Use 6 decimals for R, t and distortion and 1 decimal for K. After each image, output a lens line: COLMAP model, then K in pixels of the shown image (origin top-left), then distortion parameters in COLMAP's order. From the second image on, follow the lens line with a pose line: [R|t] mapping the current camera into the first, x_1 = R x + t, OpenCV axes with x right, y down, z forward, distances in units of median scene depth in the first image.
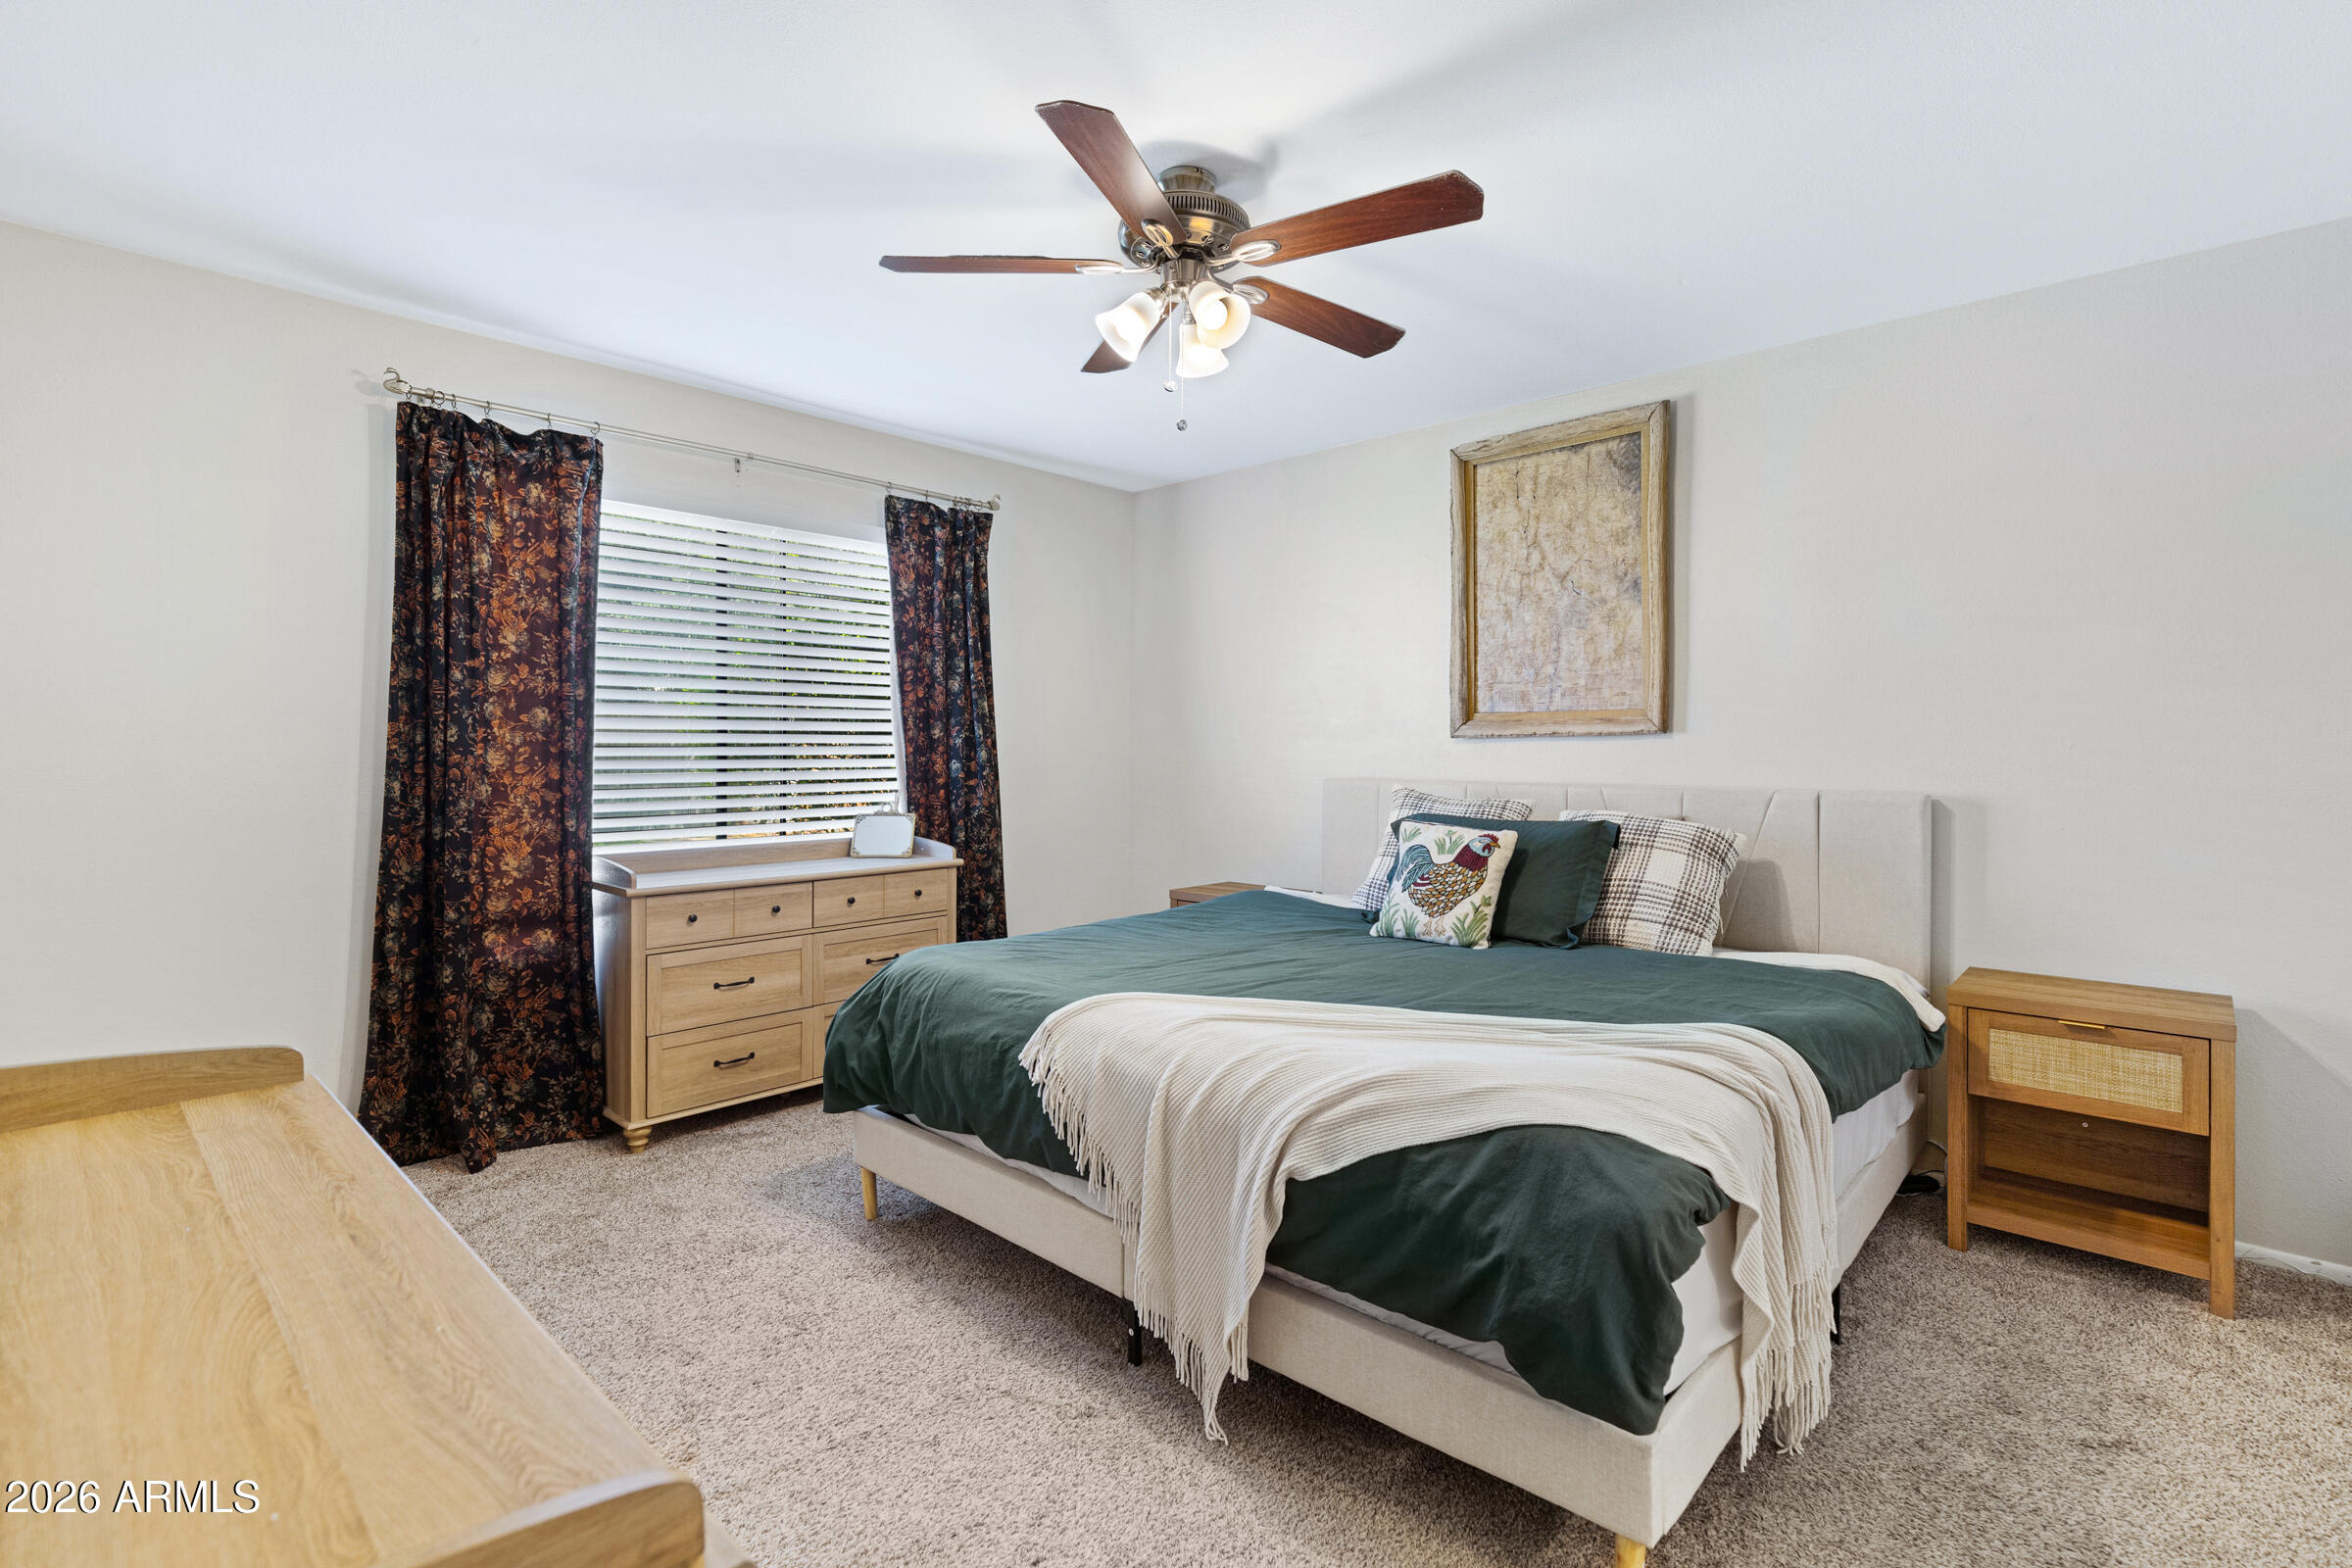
lens RADIAL K [[1083.1, 0, 1172.7], [0, 1083.1, 771.9], [0, 0, 1]] dist [0.005032, 0.000509]
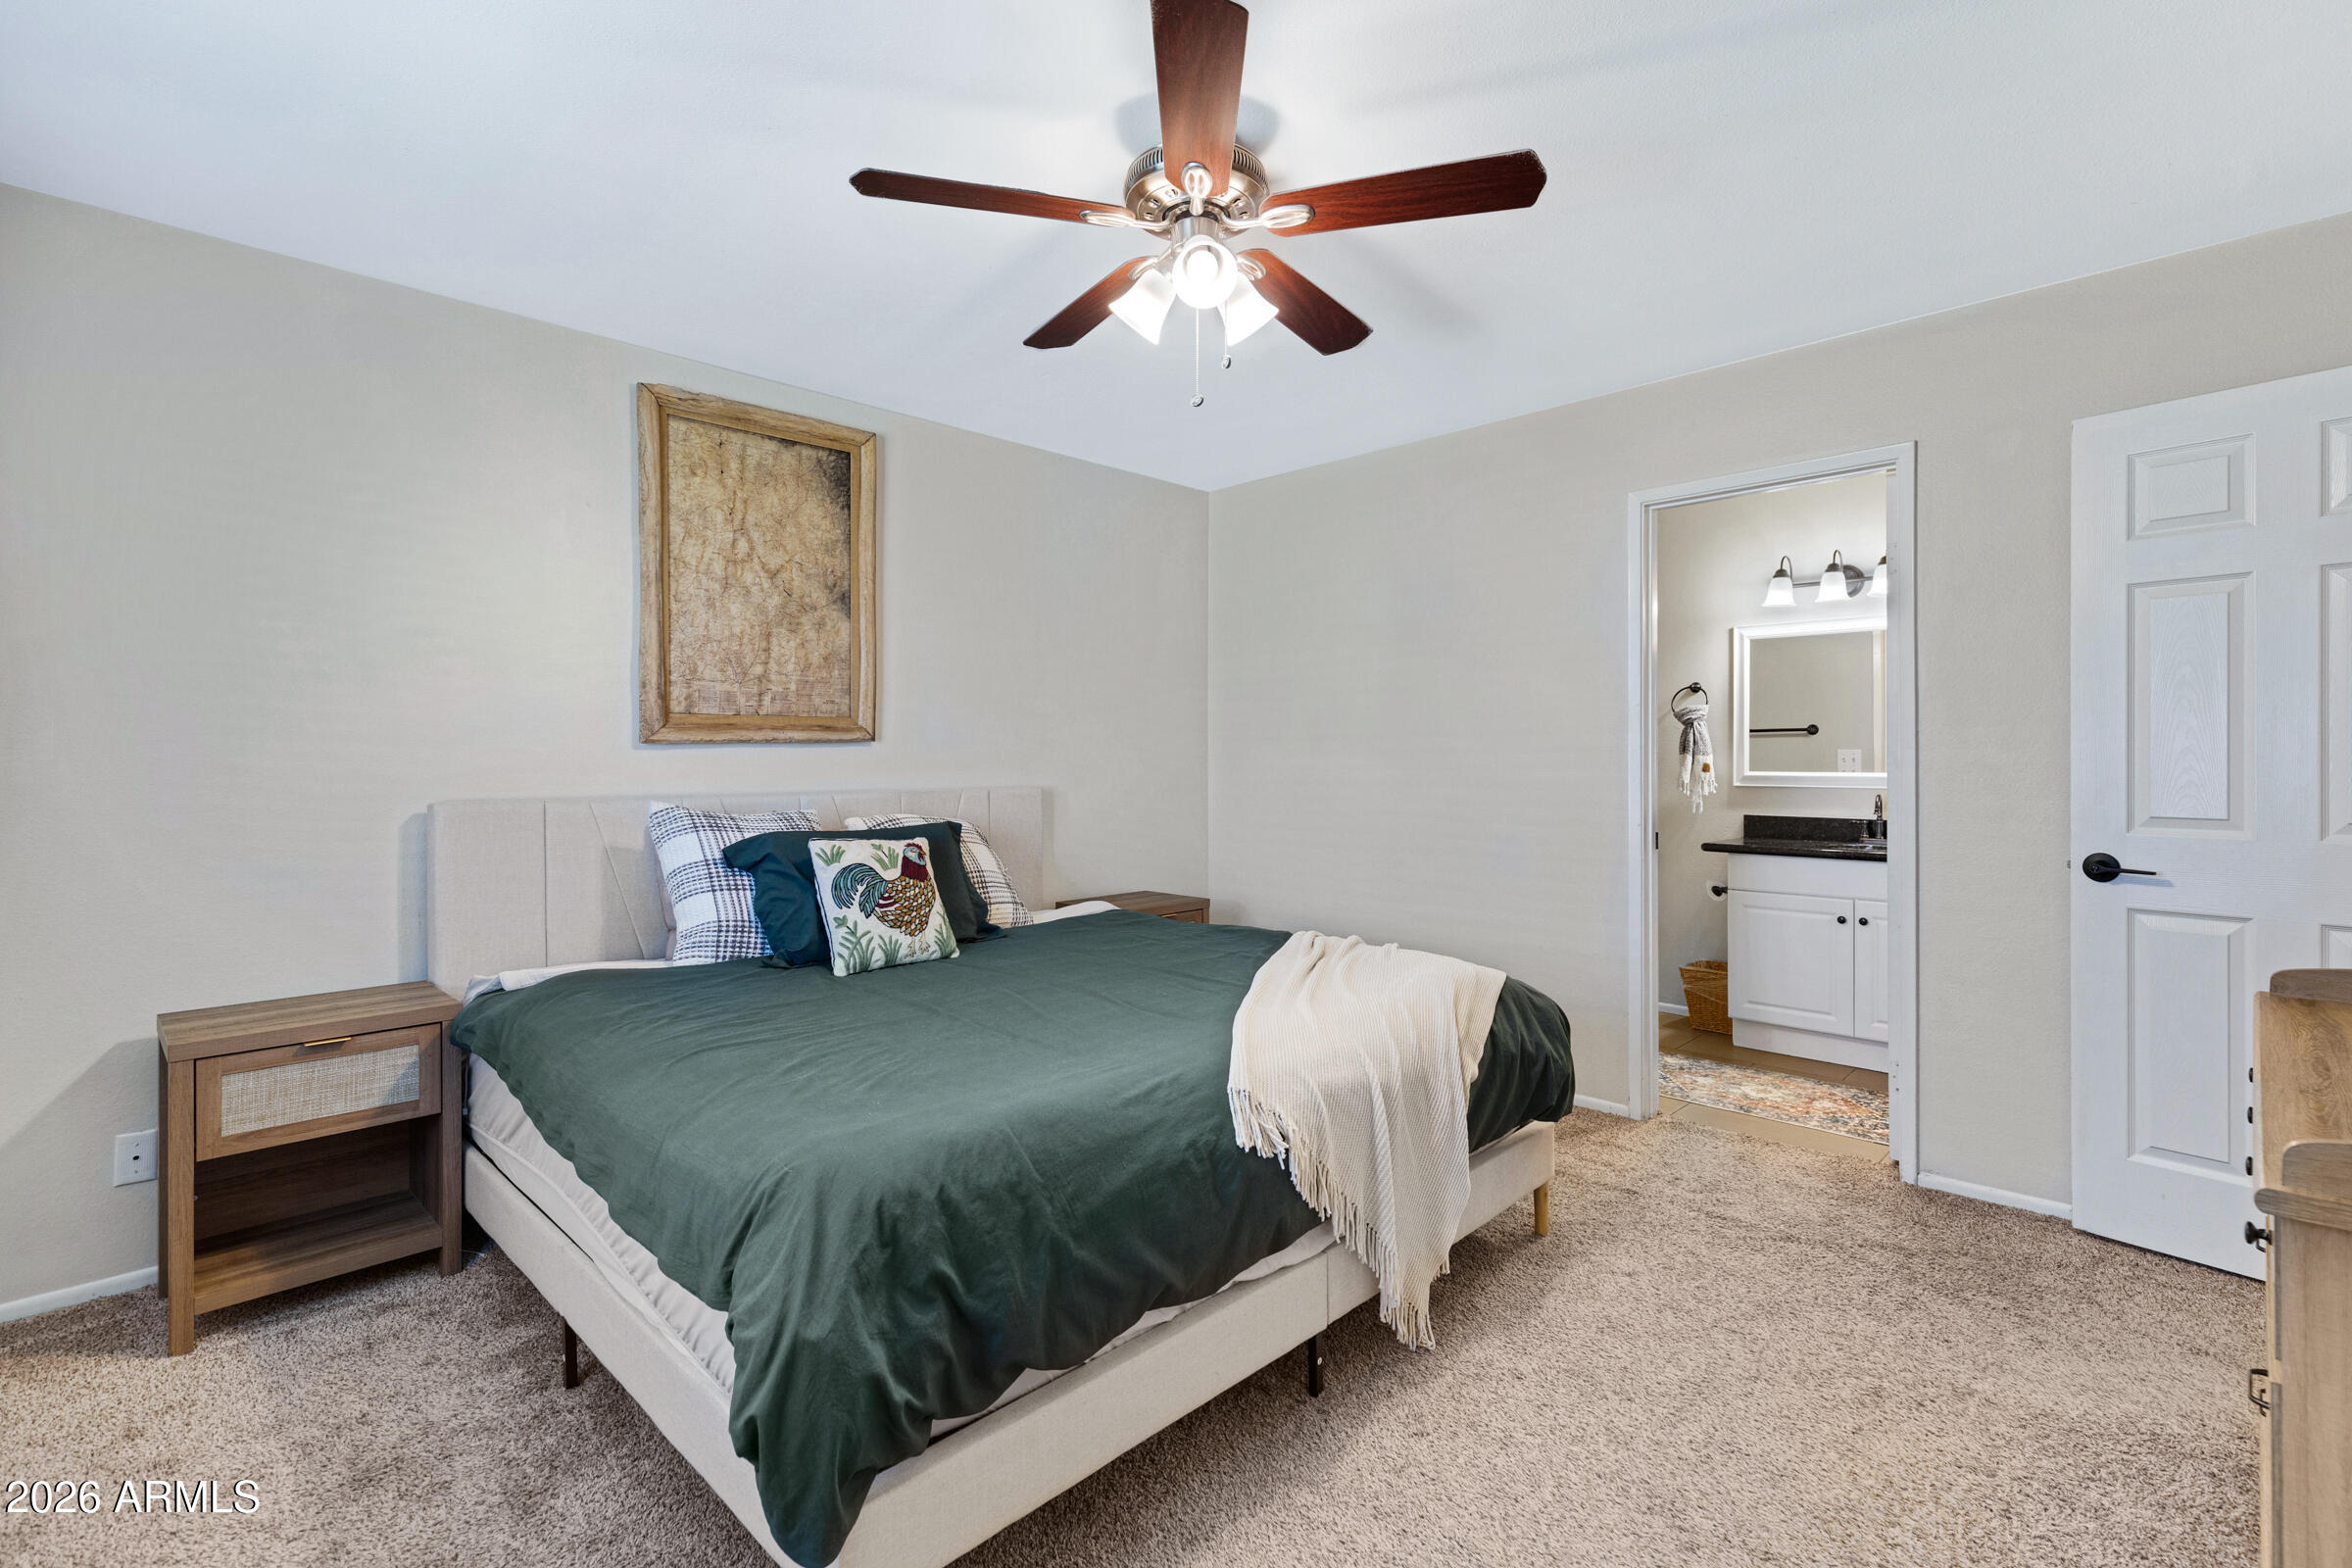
lens RADIAL K [[1083.1, 0, 1172.2], [0, 1083.1, 764.8], [0, 0, 1]] dist [0.005032, 0.000509]
pose [[0.023607, -0.008148, 0.999688, -0.576494], [0.026790, 0.999613, 0.007514, -0.011516], [-0.999362, 0.026605, 0.023816, 0.635375]]
